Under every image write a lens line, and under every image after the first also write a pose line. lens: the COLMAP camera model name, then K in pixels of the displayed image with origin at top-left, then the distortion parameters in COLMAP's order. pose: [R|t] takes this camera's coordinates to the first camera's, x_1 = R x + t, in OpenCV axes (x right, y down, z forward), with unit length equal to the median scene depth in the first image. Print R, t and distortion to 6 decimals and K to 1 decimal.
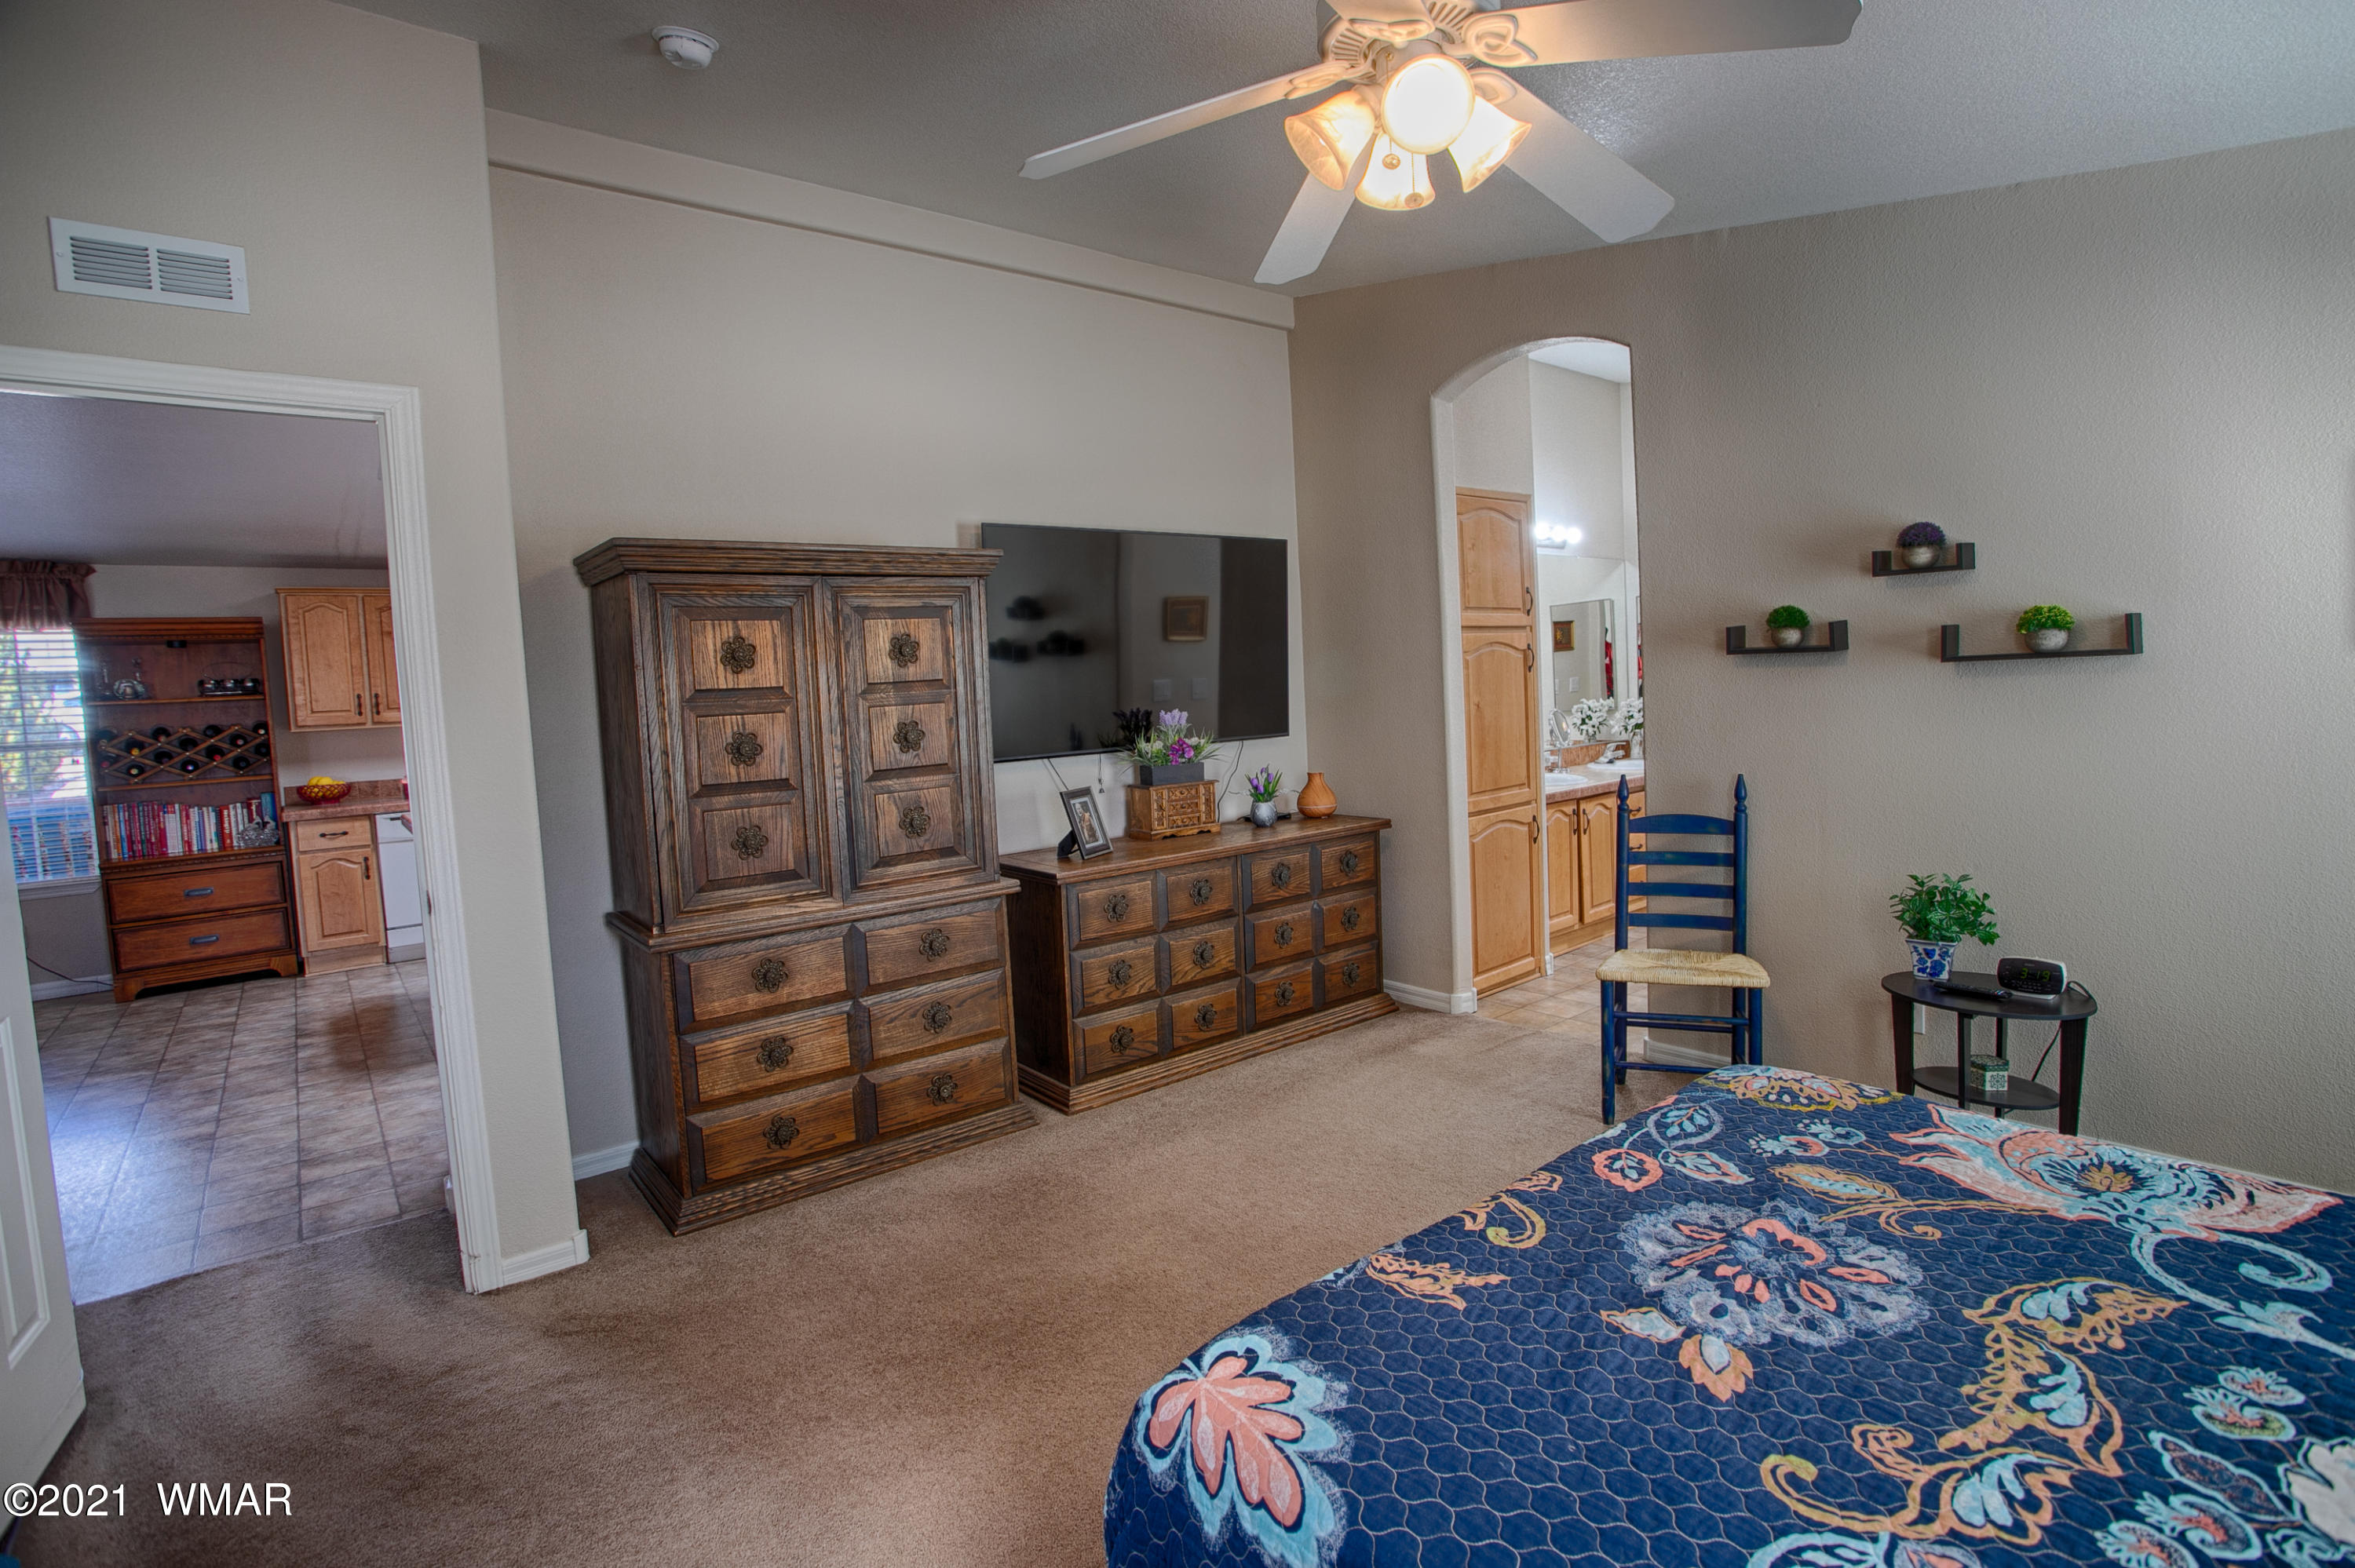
lens RADIAL K [[1145.0, 0, 1240.8], [0, 1145.0, 762.4], [0, 0, 1]] dist [-0.033786, 0.006909]
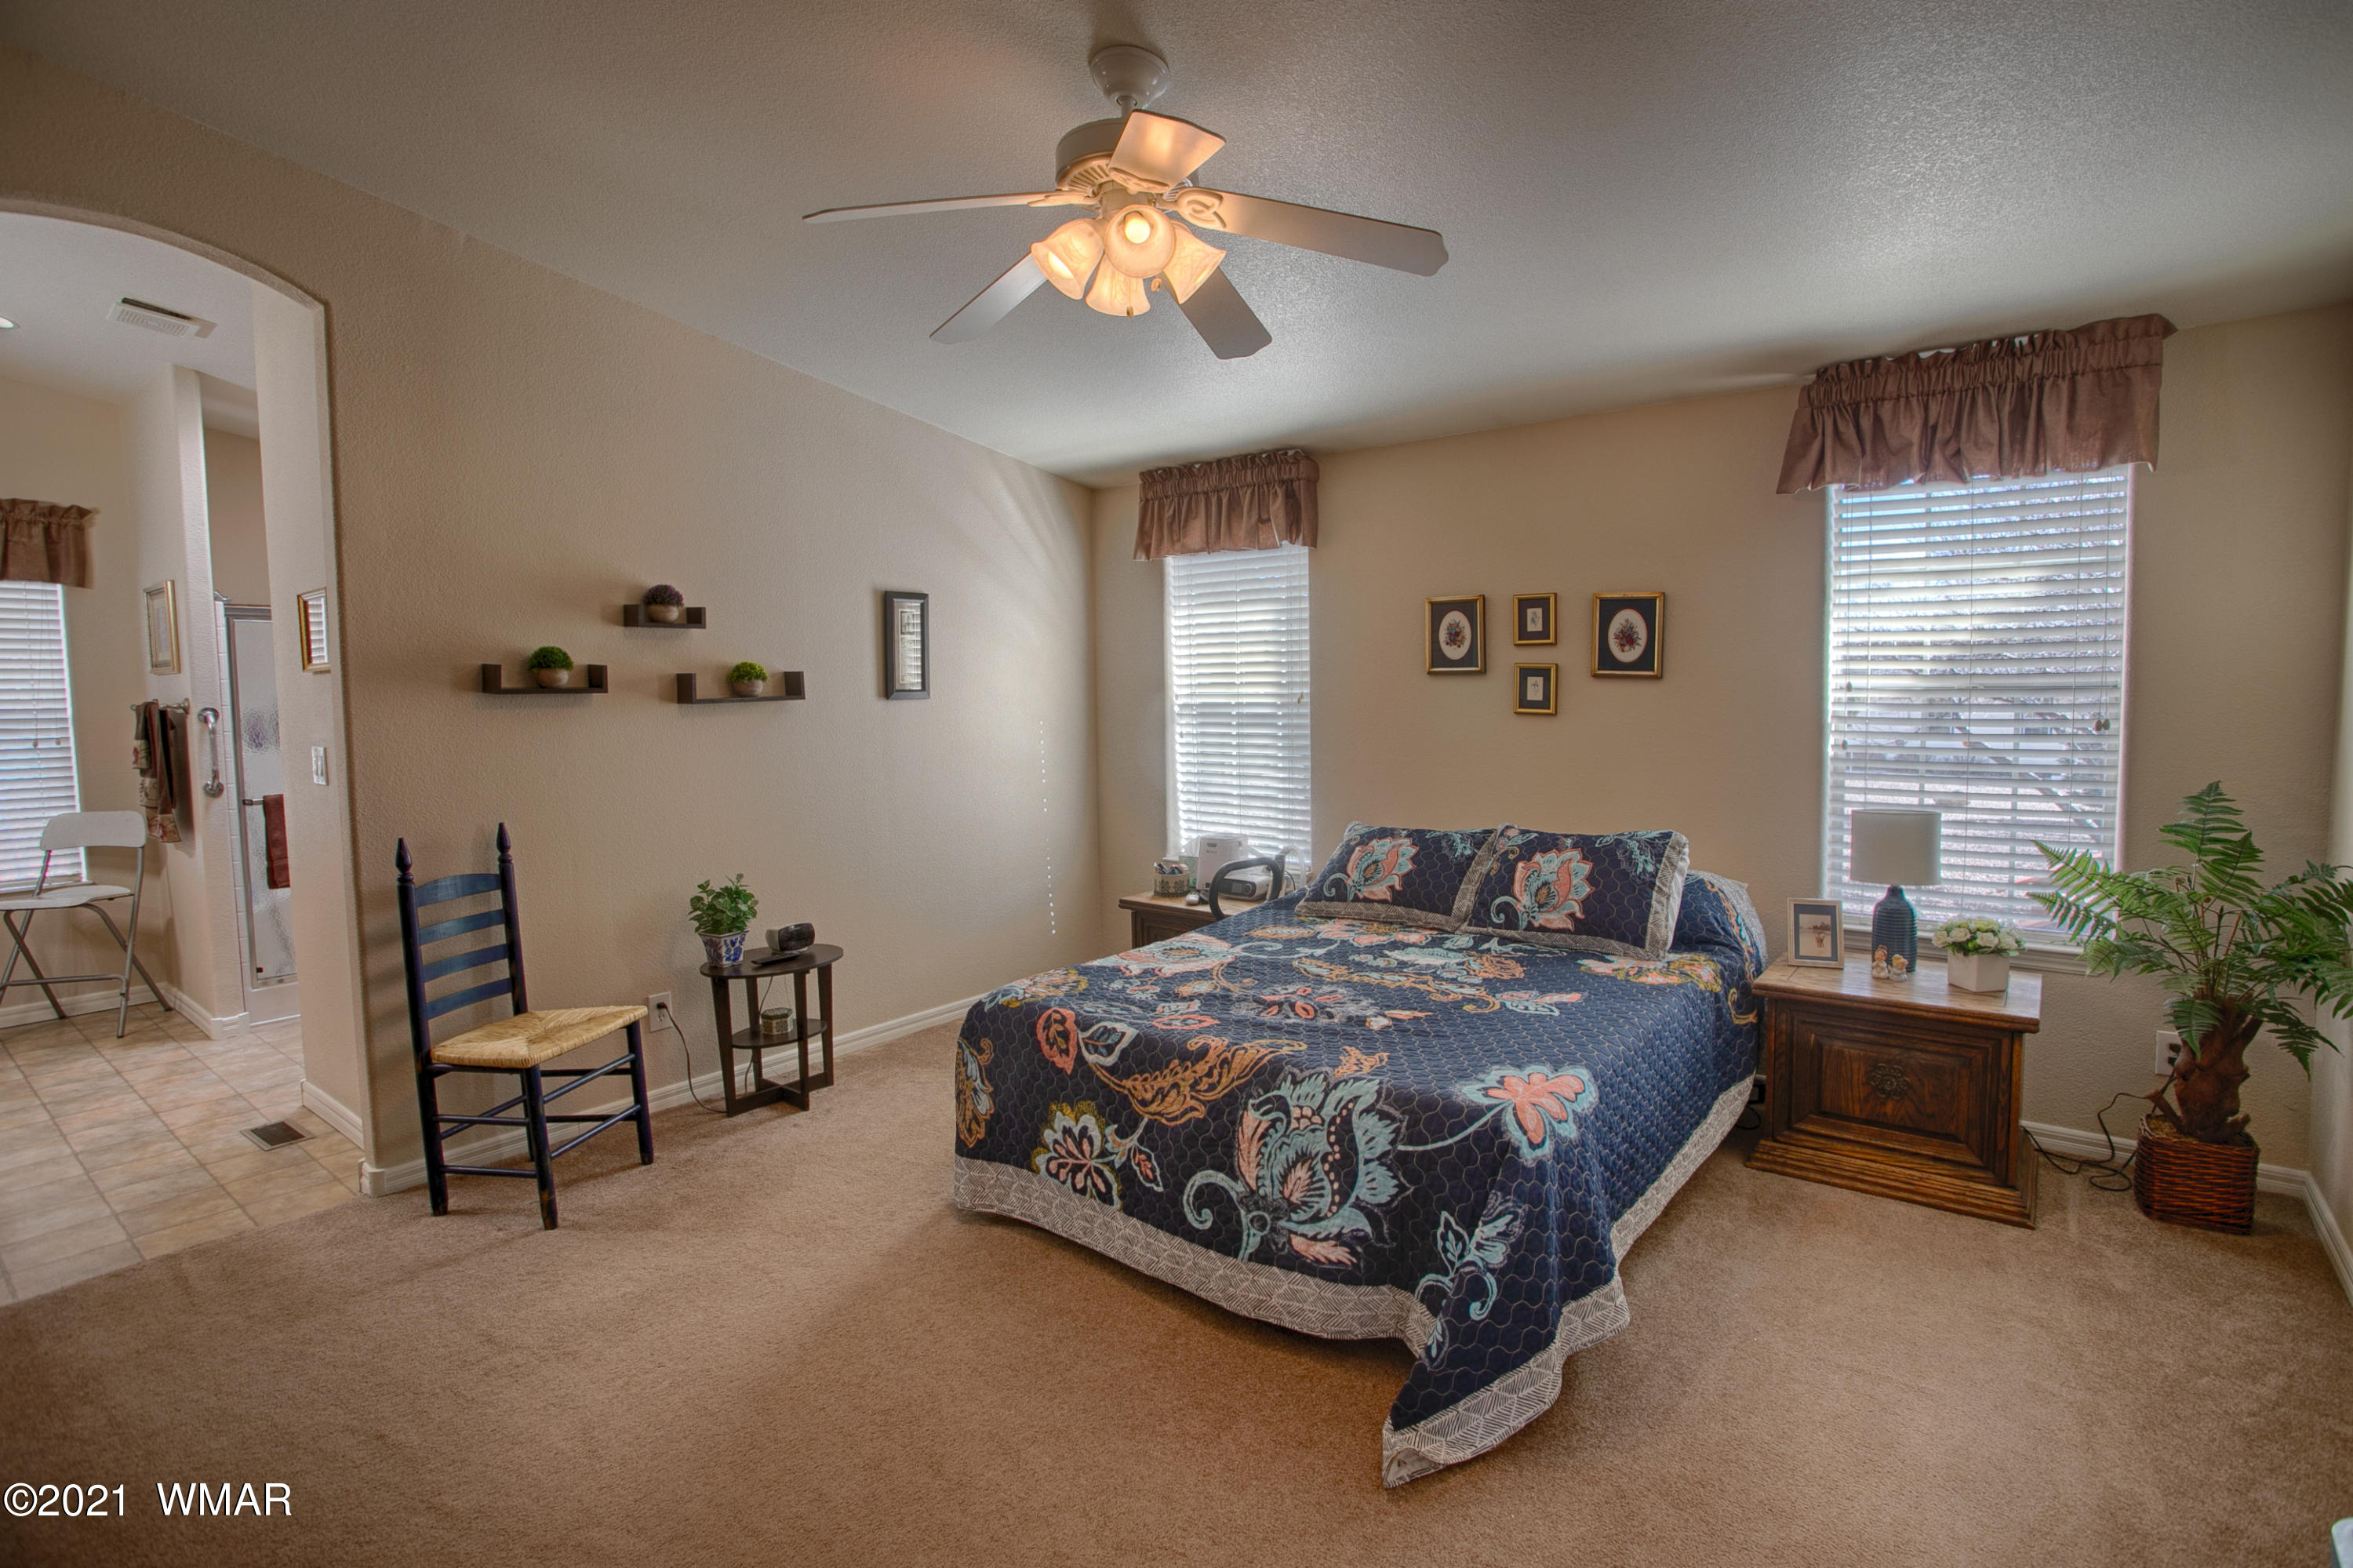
lens RADIAL K [[1144.2, 0, 1166.2], [0, 1144.2, 773.3], [0, 0, 1]] dist [-0.033786, 0.006909]
pose [[-0.180057, -0.034340, 0.983057, -0.720342], [0.096281, 0.993976, 0.052356, -0.033157], [-0.978933, 0.104076, -0.175666, 0.798234]]
